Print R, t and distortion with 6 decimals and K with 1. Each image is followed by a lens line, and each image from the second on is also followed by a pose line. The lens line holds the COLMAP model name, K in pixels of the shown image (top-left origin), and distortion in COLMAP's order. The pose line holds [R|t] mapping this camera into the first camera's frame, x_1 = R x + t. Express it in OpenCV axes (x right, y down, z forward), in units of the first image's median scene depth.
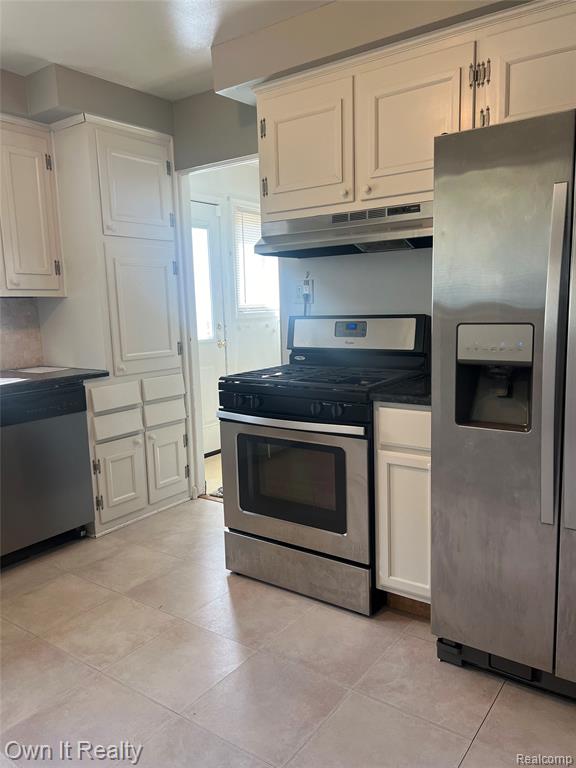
lens RADIAL K [[582.6, 0, 289.4], [0, 582.6, 388.5], [0, 0, 1]] dist [0.064305, -0.067302]
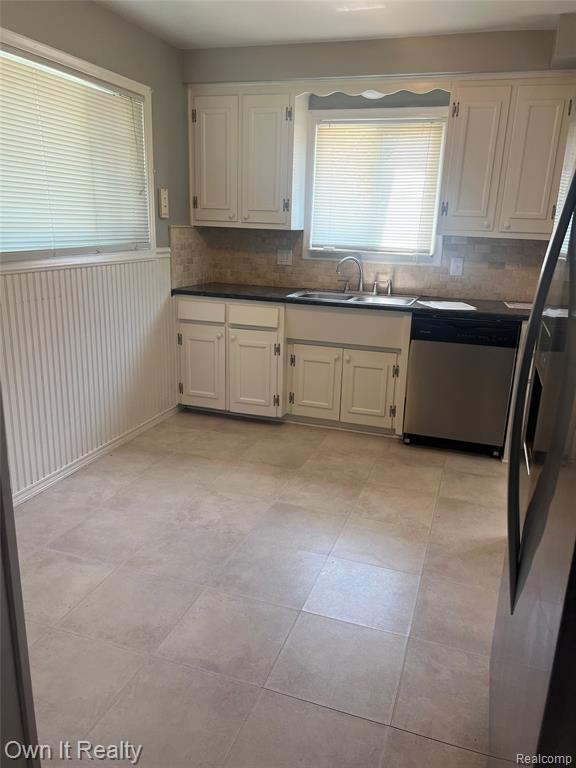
lens RADIAL K [[582.6, 0, 289.4], [0, 582.6, 388.5], [0, 0, 1]] dist [0.064305, -0.067302]
pose [[0.283268, 0.300325, -0.910804, 0.620654], [-0.179301, 0.949542, 0.257335, -0.109165], [0.942131, 0.090414, 0.322823, 0.286648]]
